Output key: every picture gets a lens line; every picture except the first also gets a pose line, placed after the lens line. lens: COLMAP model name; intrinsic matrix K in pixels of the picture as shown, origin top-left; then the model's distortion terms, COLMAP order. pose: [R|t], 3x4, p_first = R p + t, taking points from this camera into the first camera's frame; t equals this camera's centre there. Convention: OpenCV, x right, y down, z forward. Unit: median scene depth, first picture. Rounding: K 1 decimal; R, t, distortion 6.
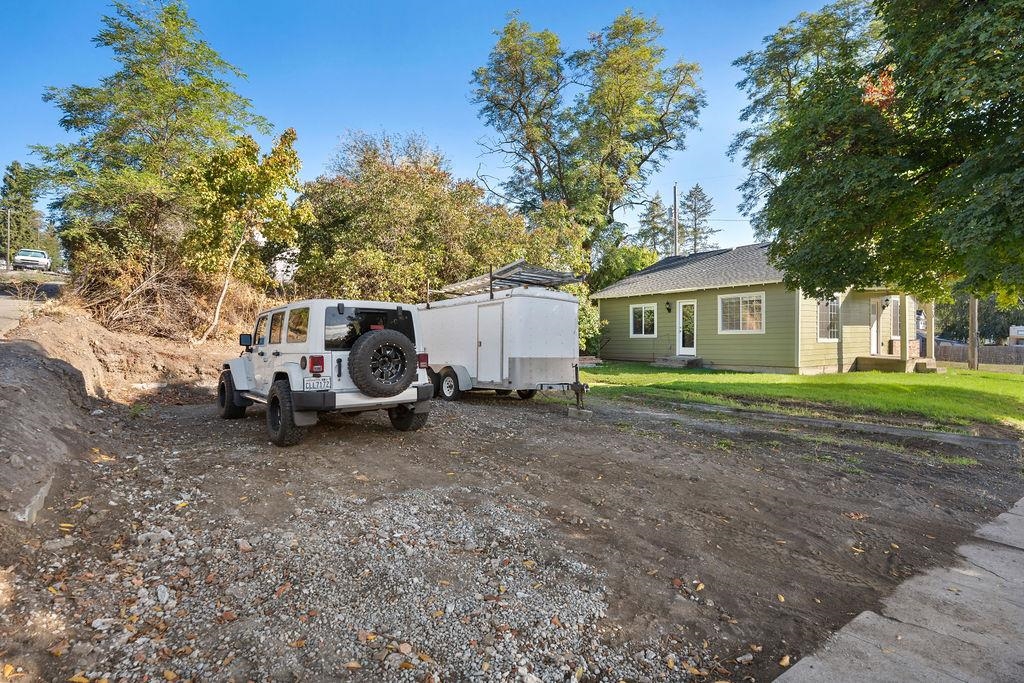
lens RADIAL K [[519.7, 0, 511.5], [0, 519.7, 344.1], [0, 0, 1]] dist [0.002172, -0.001307]
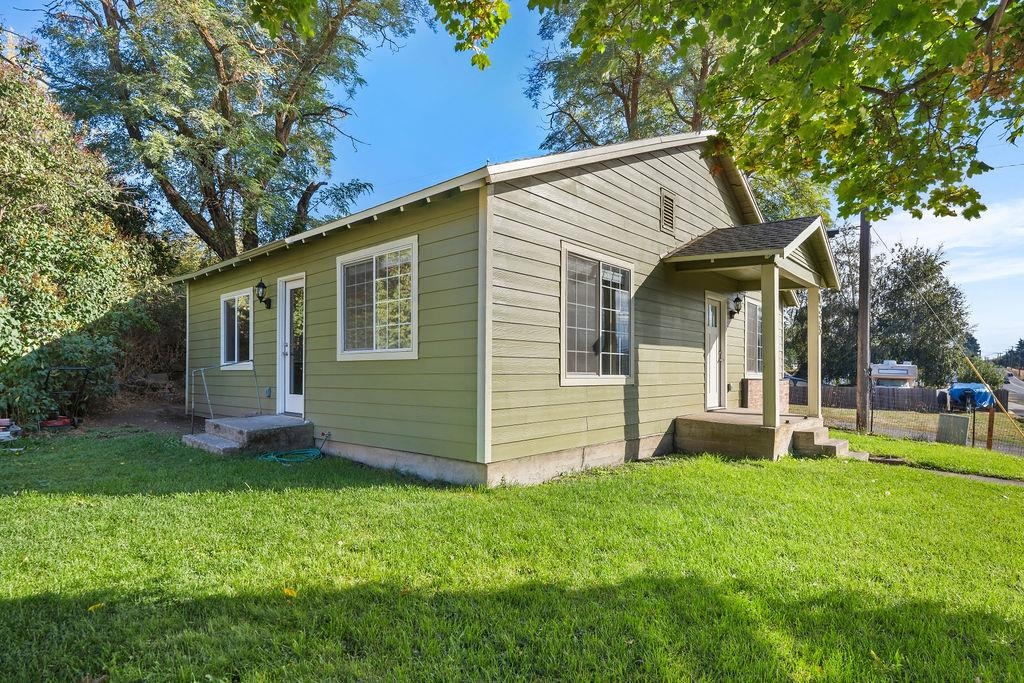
lens RADIAL K [[519.7, 0, 522.2], [0, 519.7, 371.8], [0, 0, 1]] dist [0.002172, -0.001307]
pose [[0.976118, 0.010783, 0.216972, 0.445801], [-0.007401, 0.999838, -0.016393, -0.006239], [-0.217114, 0.014396, 0.976040, 0.603750]]
